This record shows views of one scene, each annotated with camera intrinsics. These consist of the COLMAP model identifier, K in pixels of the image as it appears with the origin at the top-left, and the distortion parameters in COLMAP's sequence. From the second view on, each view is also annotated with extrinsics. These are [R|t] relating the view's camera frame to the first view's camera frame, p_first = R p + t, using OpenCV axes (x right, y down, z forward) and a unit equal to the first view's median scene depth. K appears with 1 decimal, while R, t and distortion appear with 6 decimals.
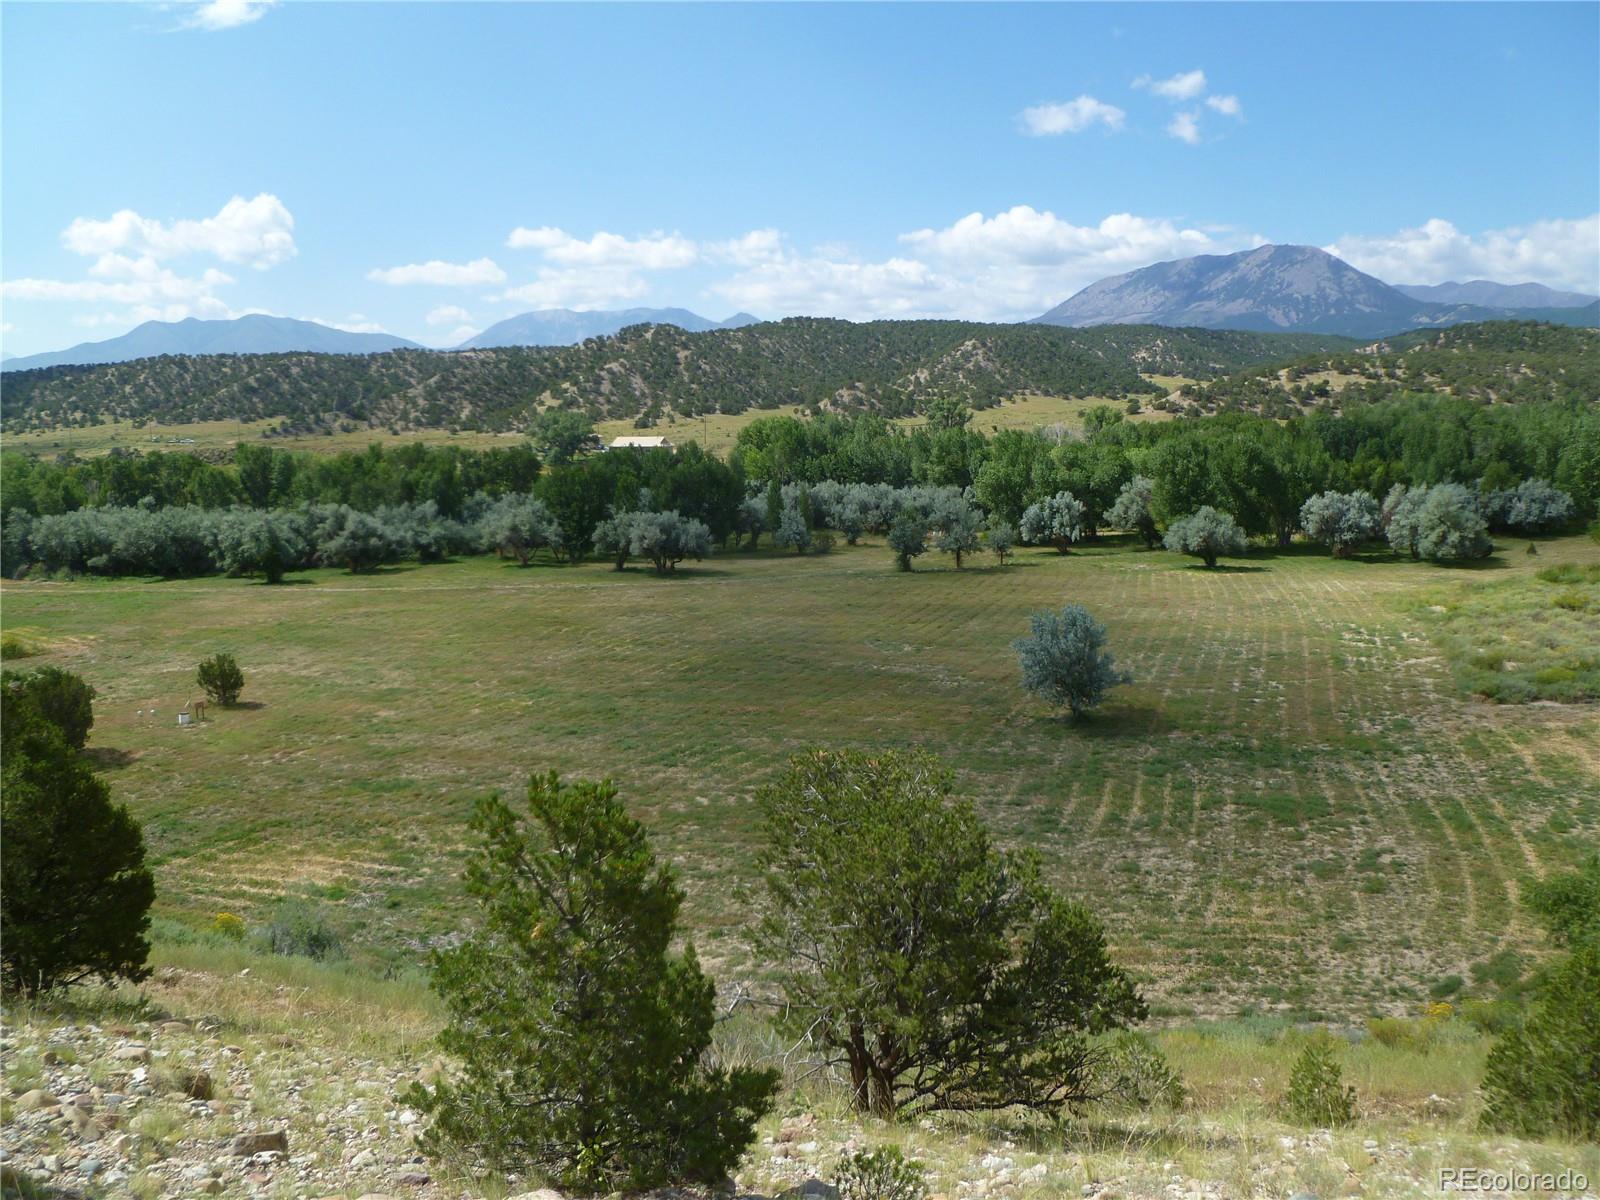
lens RADIAL K [[1300.2, 0, 816.3], [0, 1300.2, 594.6], [0, 0, 1]] dist [-0.106767, 0.033360]
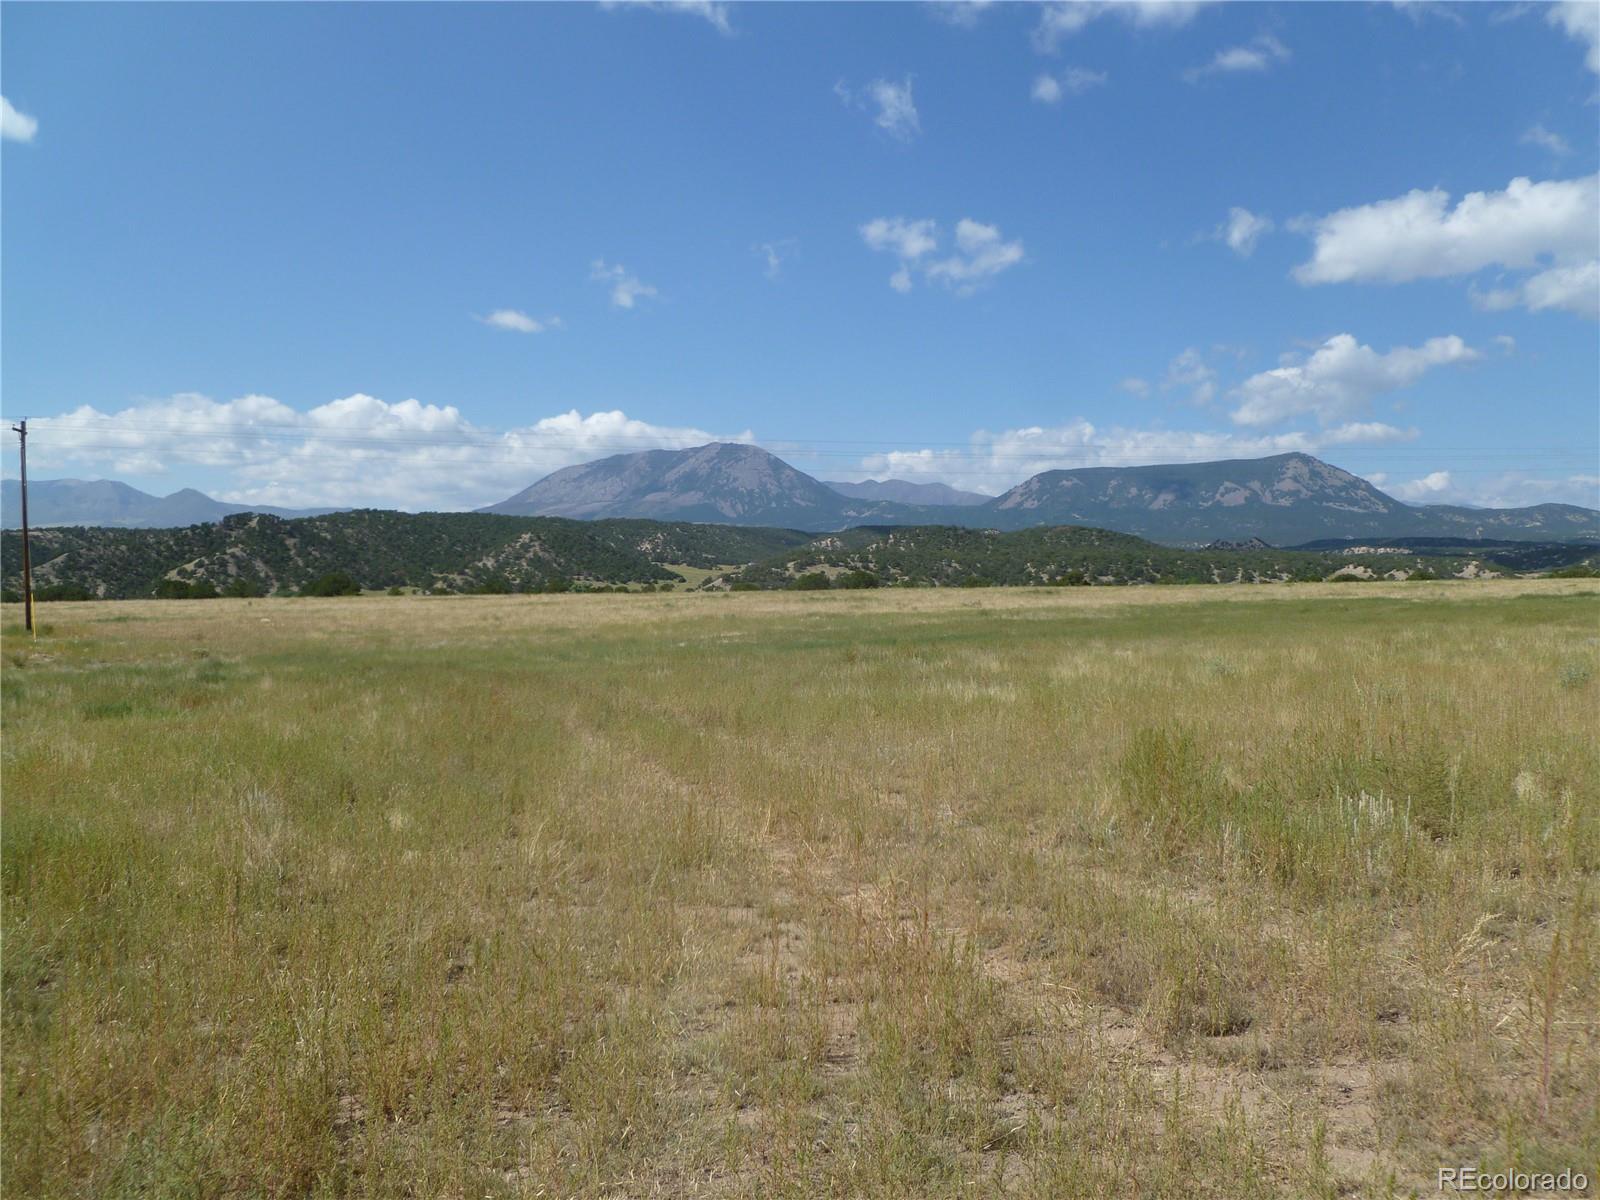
lens RADIAL K [[1300.2, 0, 793.2], [0, 1300.2, 607.5], [0, 0, 1]] dist [-0.106767, 0.033360]
pose [[0.920288, 0.004692, 0.391214, -0.151229], [0.046038, 0.991682, -0.120194, 0.032134], [-0.388524, 0.128623, 0.912417, -0.221948]]
